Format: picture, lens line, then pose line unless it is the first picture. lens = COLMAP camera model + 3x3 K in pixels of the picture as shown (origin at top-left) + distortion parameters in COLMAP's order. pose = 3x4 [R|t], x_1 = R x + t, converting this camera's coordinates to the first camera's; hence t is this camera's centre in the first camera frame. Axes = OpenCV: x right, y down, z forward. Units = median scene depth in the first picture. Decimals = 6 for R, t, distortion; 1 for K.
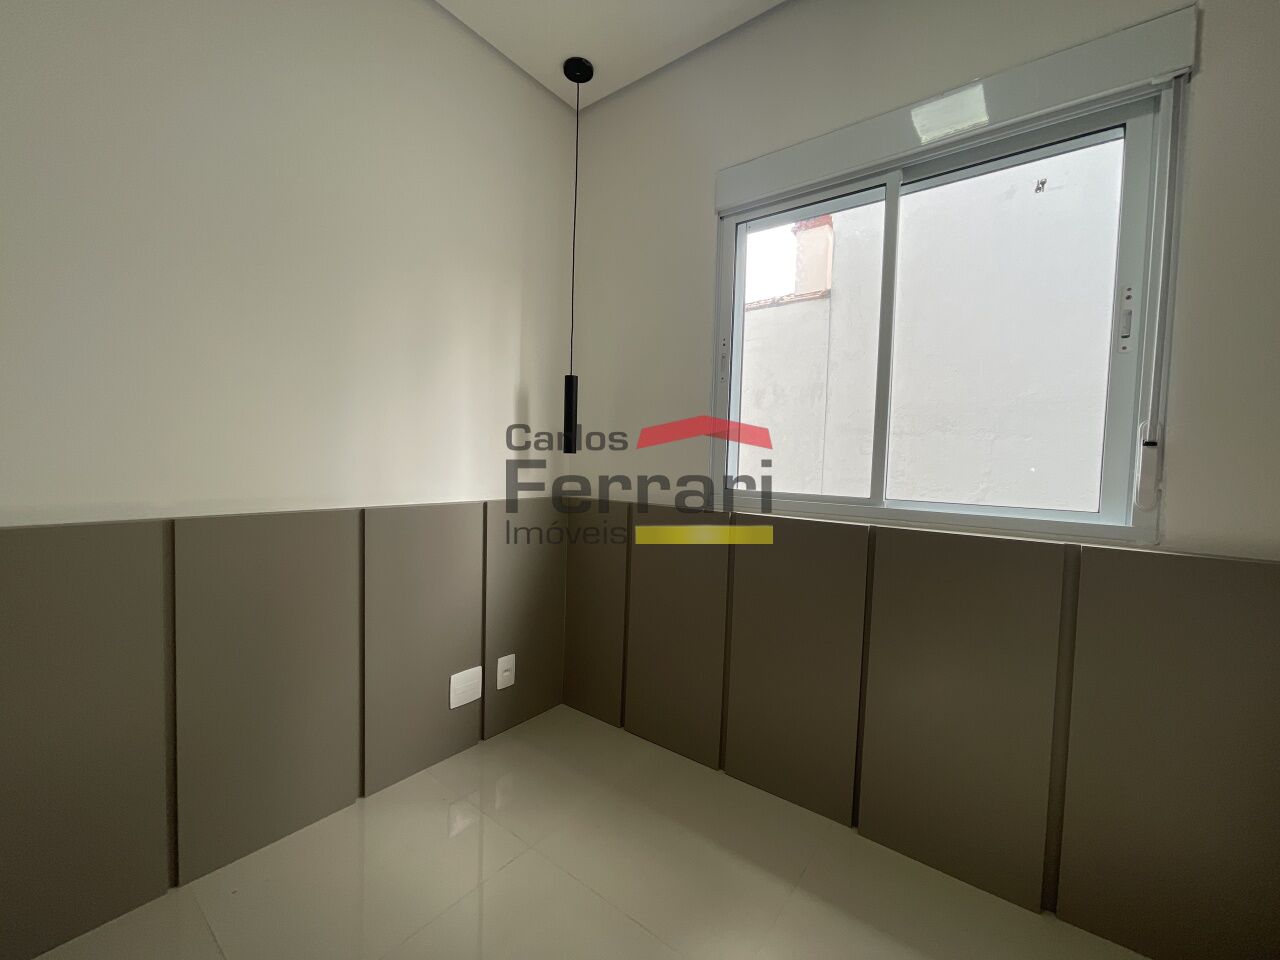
lens RADIAL K [[518.8, 0, 640.0], [0, 518.8, 480.0], [0, 0, 1]] dist [-0.000724, 0.000053]
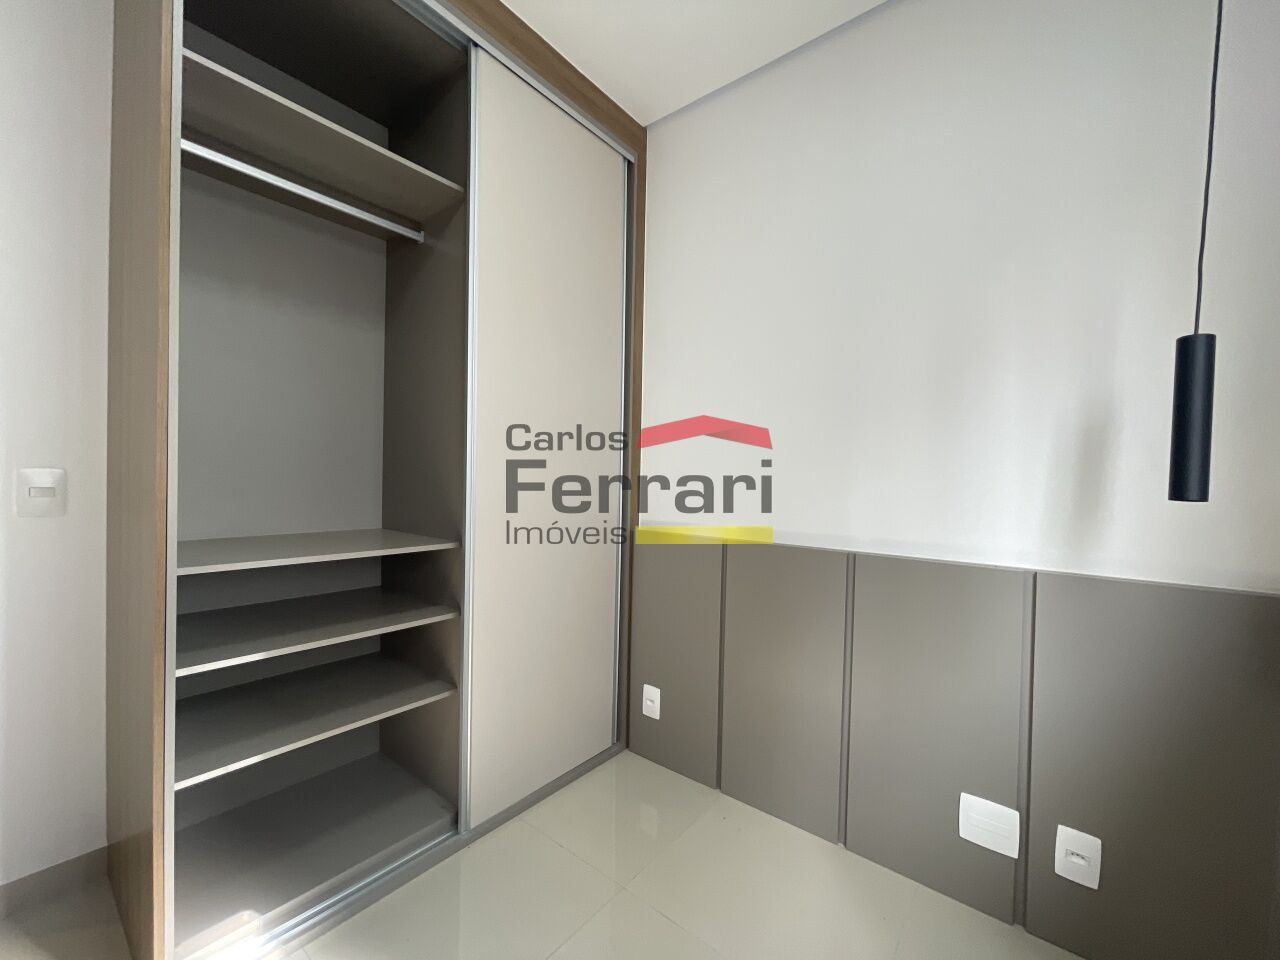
lens RADIAL K [[518.8, 0, 640.0], [0, 518.8, 480.0], [0, 0, 1]] dist [-0.000724, 0.000053]
pose [[-0.023402, -0.027891, -0.999337, 0.372457], [-0.062354, 0.997705, -0.026385, -0.019512], [0.997780, 0.061695, -0.025088, 0.489755]]
